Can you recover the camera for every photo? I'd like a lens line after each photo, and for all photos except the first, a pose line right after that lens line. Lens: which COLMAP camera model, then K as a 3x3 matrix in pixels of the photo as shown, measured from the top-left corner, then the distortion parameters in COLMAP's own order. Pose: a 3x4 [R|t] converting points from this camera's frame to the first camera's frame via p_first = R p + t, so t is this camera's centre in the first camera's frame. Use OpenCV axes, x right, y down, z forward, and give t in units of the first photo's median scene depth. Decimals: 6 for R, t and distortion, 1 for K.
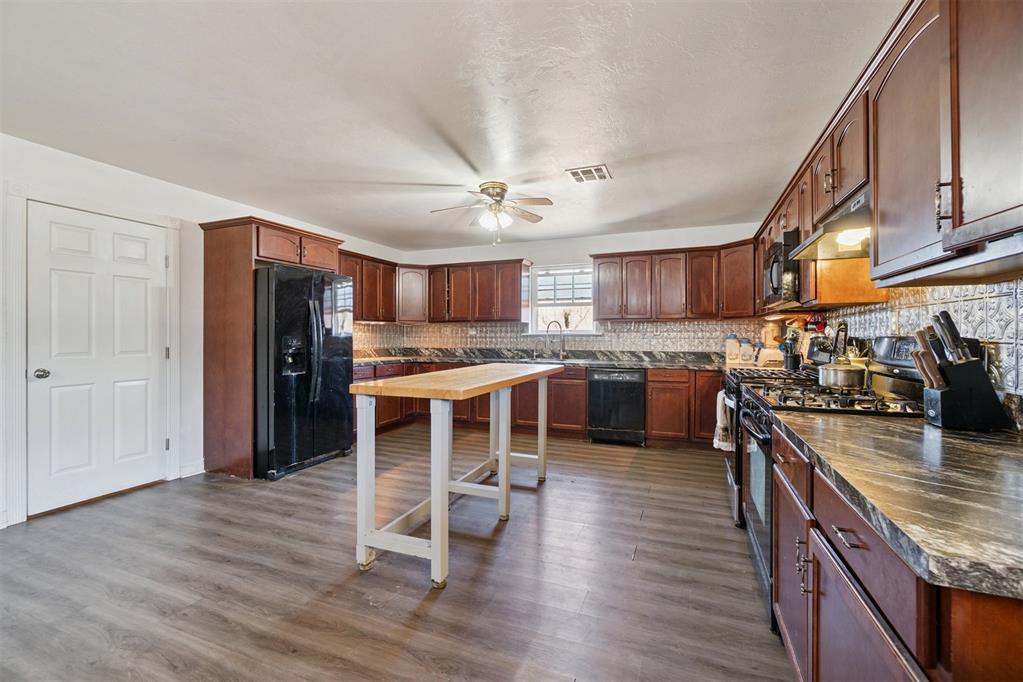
lens RADIAL K [[441.8, 0, 503.2], [0, 441.8, 334.9], [0, 0, 1]] dist [-0.004101, 0.000561]
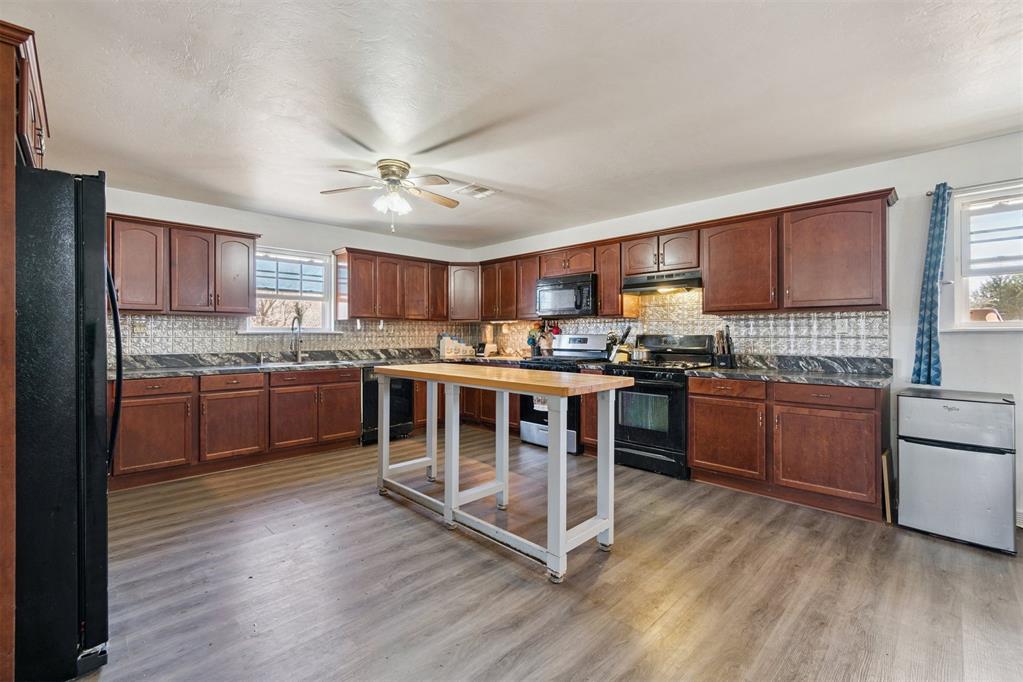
lens RADIAL K [[441.8, 0, 521.1], [0, 441.8, 333.6], [0, 0, 1]] dist [-0.004101, 0.000561]
pose [[0.376054, -0.000048, 0.926598, -0.524199], [-0.001277, 0.999999, 0.000570, -0.000898], [-0.926597, -0.001397, 0.376053, 0.308004]]
